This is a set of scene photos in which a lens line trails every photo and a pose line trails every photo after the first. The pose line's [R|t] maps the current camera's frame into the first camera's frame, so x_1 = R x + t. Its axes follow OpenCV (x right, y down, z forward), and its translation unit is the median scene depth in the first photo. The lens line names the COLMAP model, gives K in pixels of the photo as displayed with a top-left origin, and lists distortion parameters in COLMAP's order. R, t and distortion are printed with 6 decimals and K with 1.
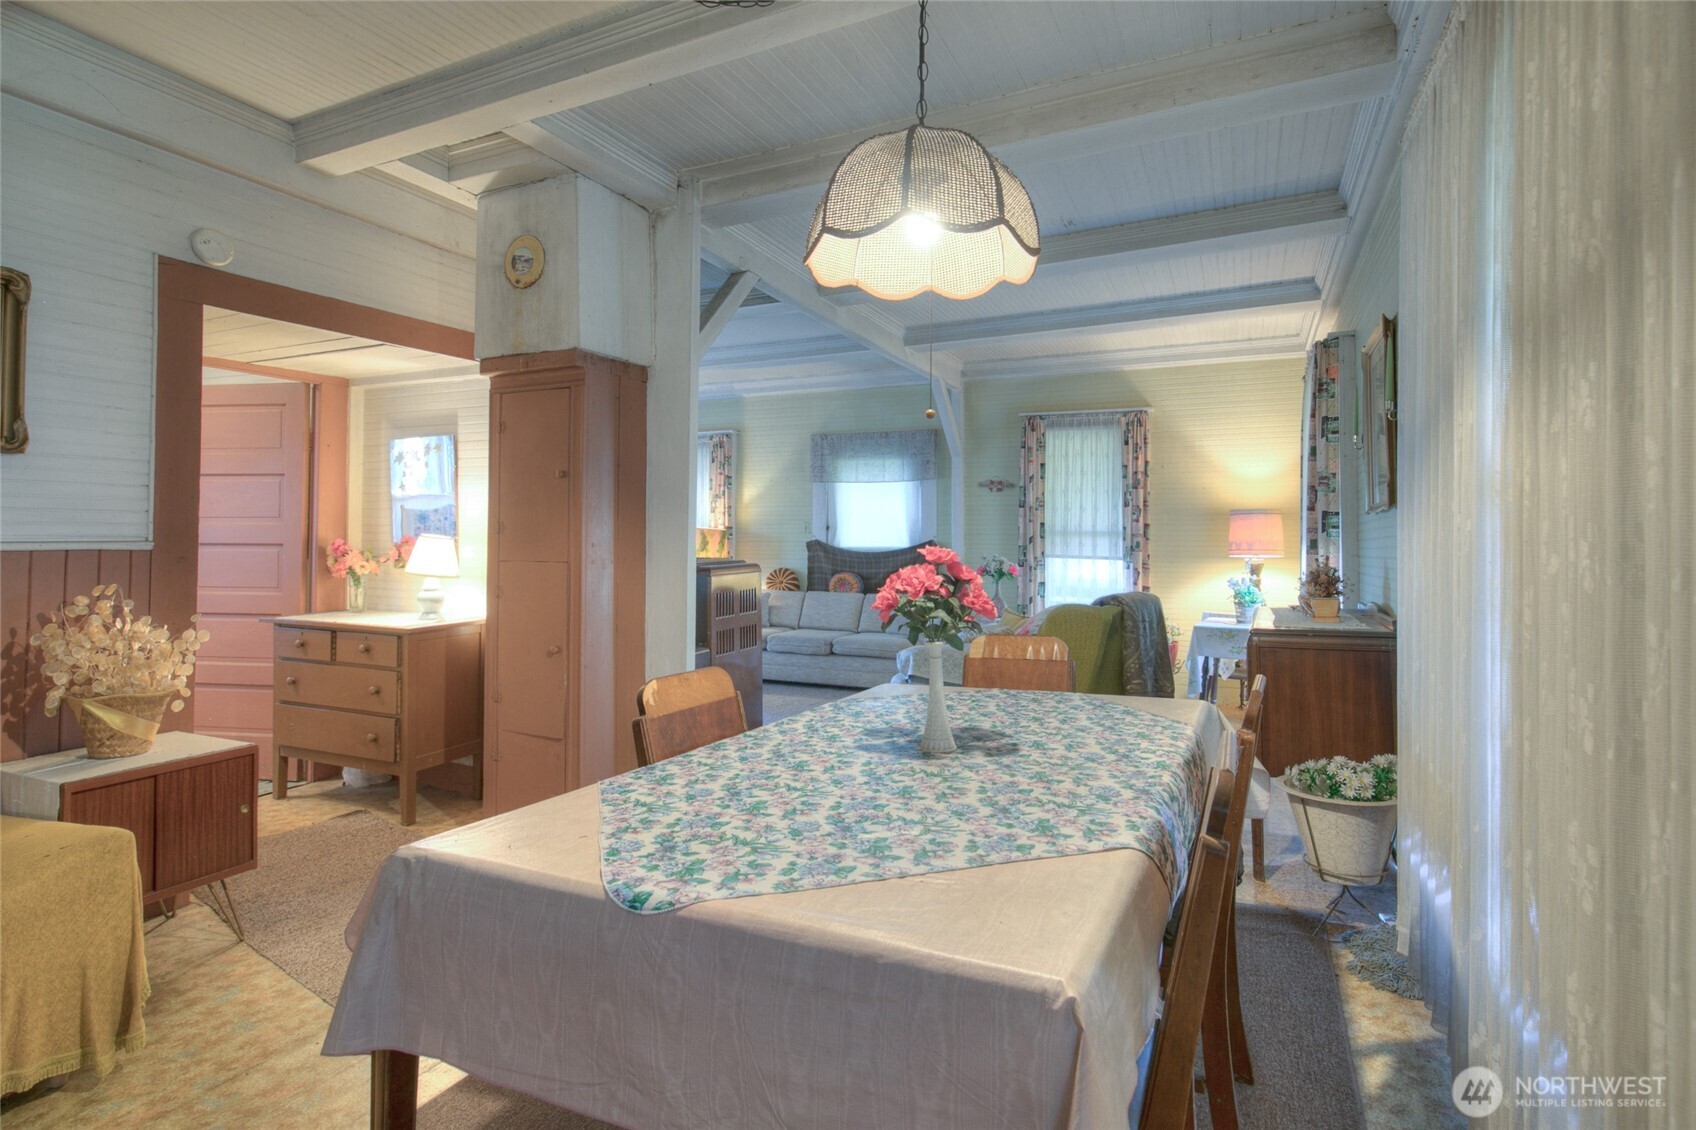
lens RADIAL K [[838.7, 0, 864.0], [0, 838.7, 530.1], [0, 0, 1]] dist [0.010192, 0.000596]
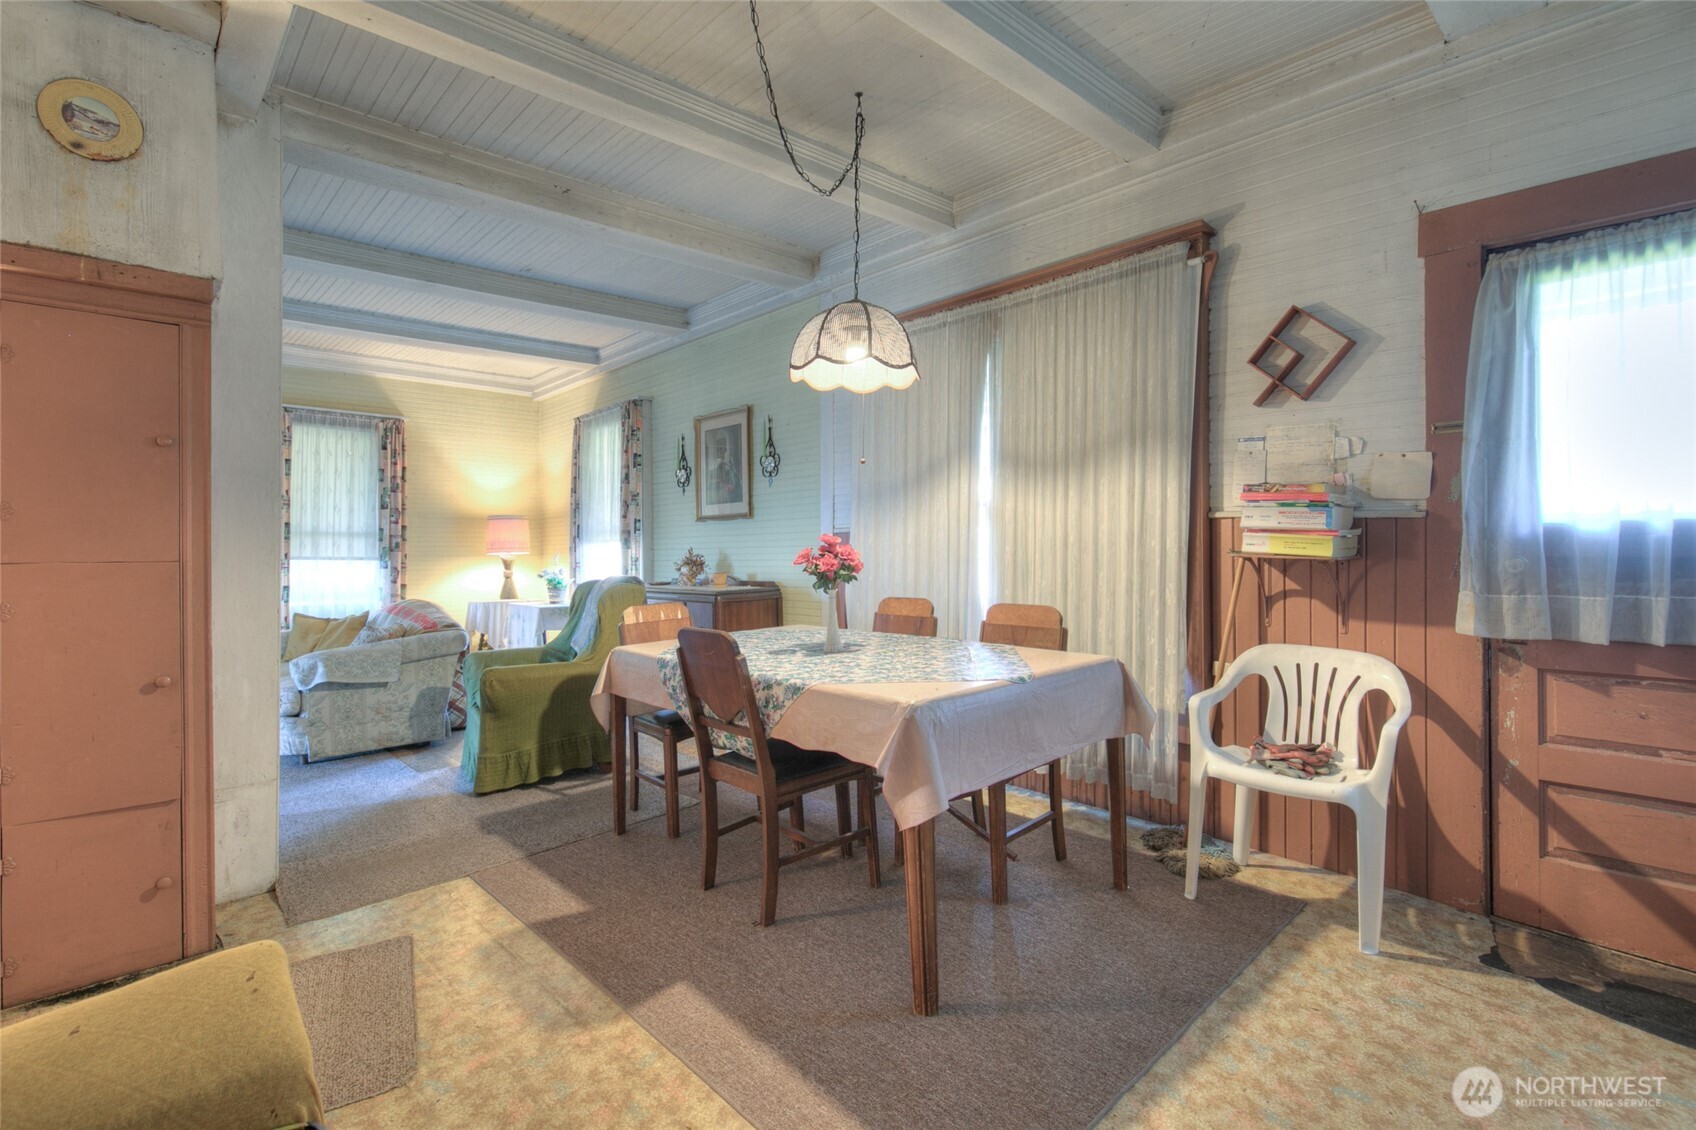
lens RADIAL K [[798.6, 0, 825.1], [0, 798.6, 552.7], [0, 0, 1]] dist [-0.001228, -0.000524]
pose [[0.401752, -0.011937, 0.915671, -0.336652], [-0.004954, 0.999872, 0.015208, 0.007813], [-0.915735, -0.010646, 0.401641, 0.086059]]
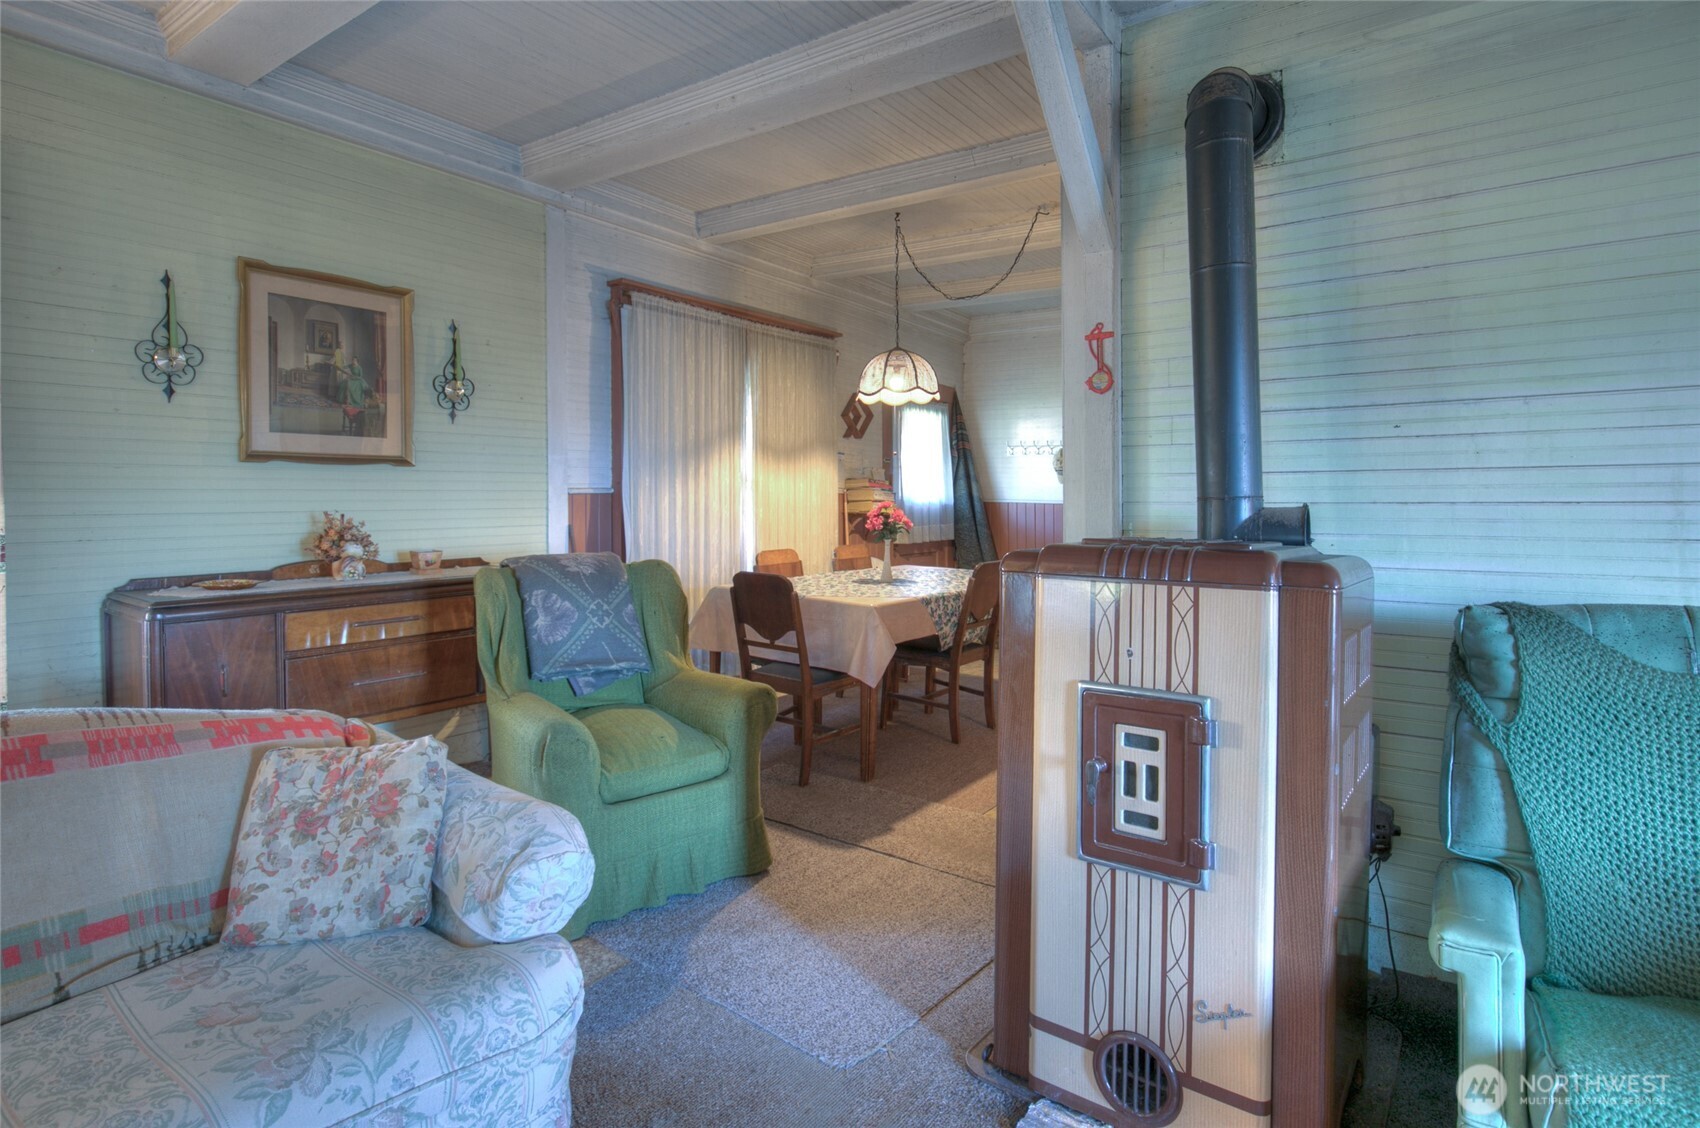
lens RADIAL K [[868.2, 0, 875.3], [0, 868.2, 503.8], [0, 0, 1]] dist [-0.020892, 0.002632]
pose [[-0.983956, -0.006000, 0.178310, -0.079178], [-0.007990, 0.999914, -0.010442, 0.013496], [-0.178232, -0.011699, -0.983919, 0.846726]]
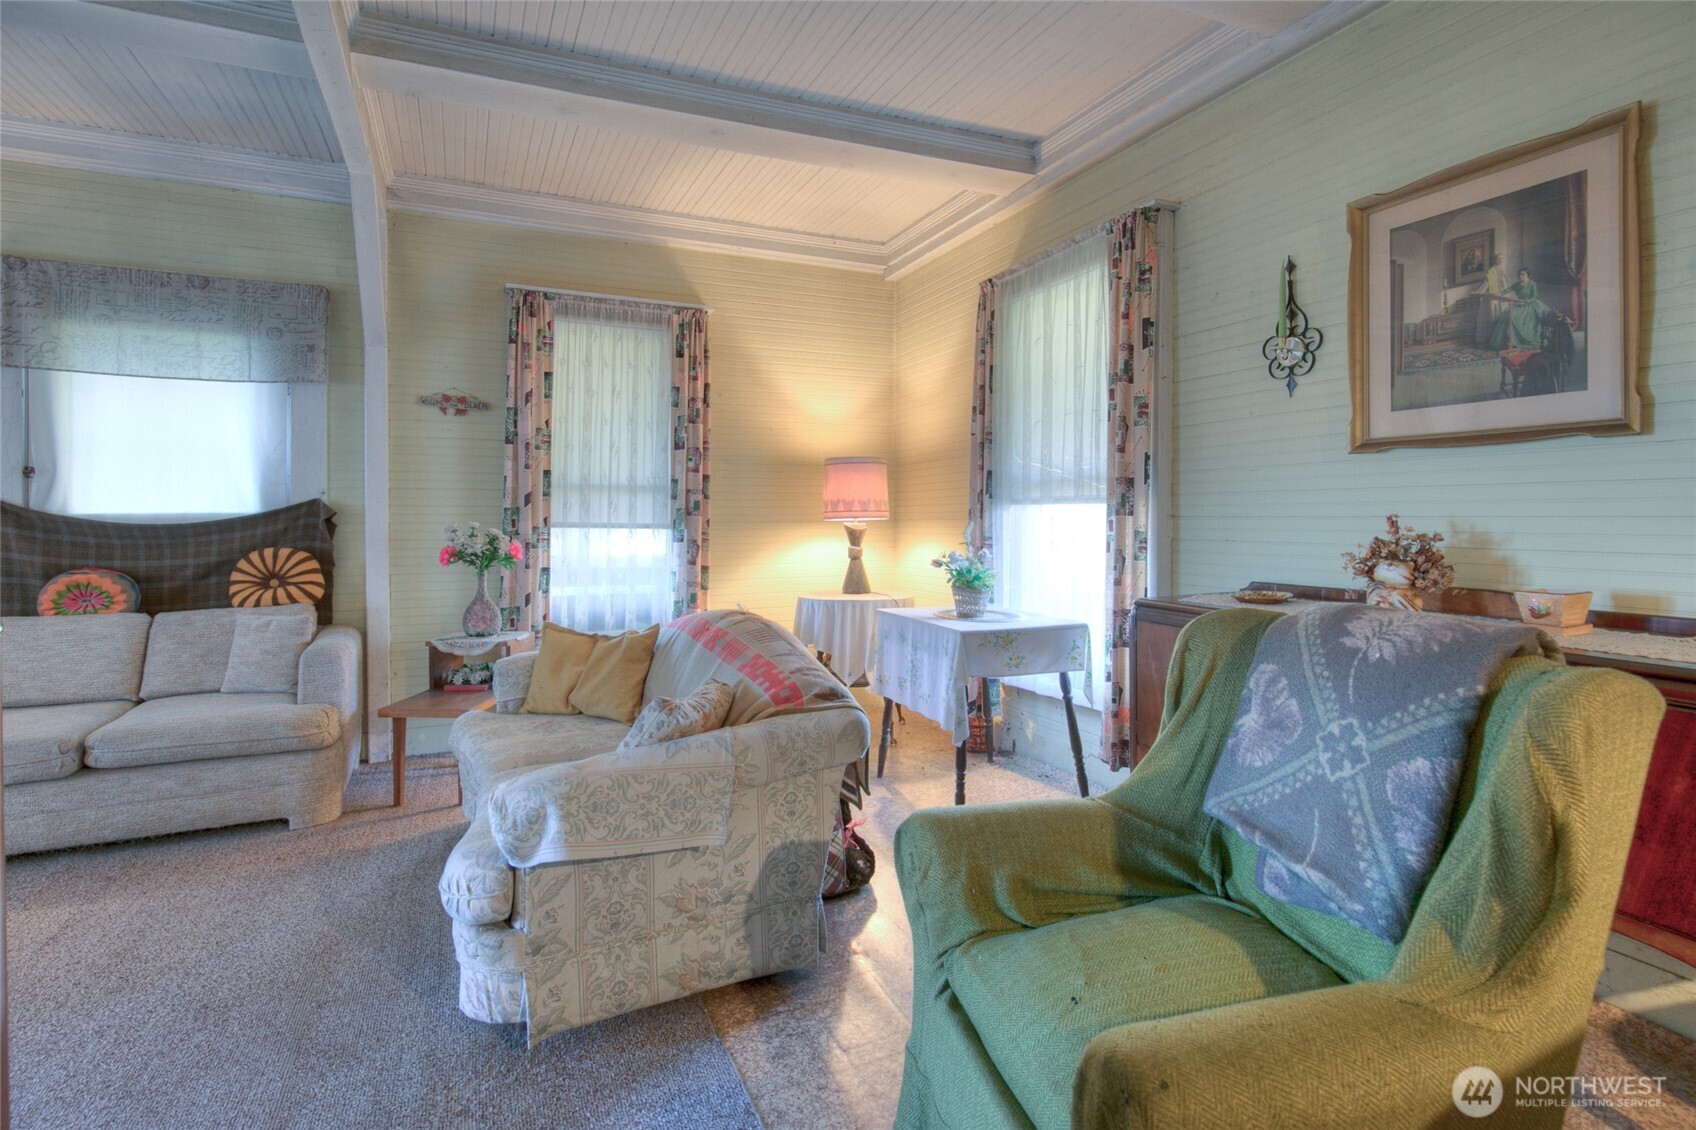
lens RADIAL K [[798.6, 0, 807.5], [0, 798.6, 510.5], [0, 0, 1]] dist [-0.001228, -0.000524]
pose [[0.676426, -0.007767, 0.736469, -0.079162], [-0.005296, 0.999867, 0.015409, 0.009690], [-0.736491, -0.014323, 0.676295, 0.437606]]
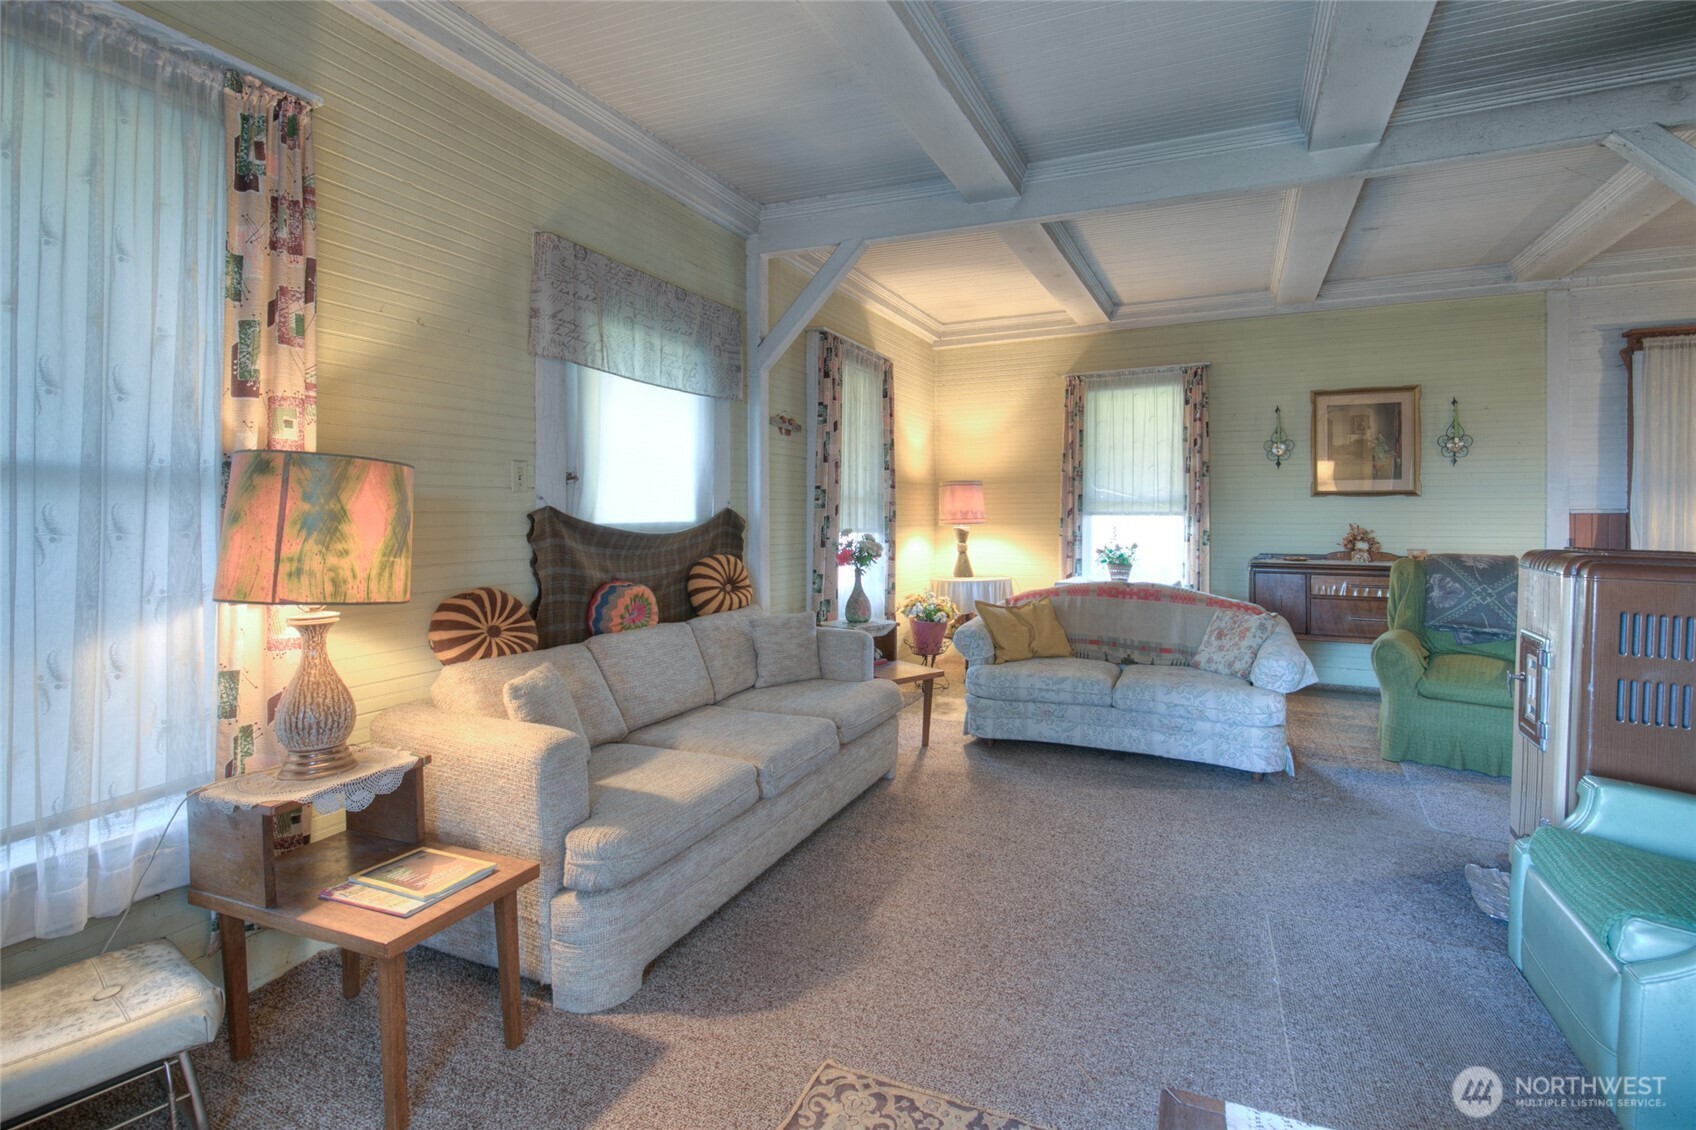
lens RADIAL K [[798.6, 0, 870.3], [0, 798.6, 512.3], [0, 0, 1]] dist [-0.001228, -0.000524]
pose [[0.005062, -0.007386, 0.999960, -0.450897], [-0.020803, 0.999756, 0.007490, 0.008503], [-0.999771, -0.020840, 0.004907, 0.901206]]
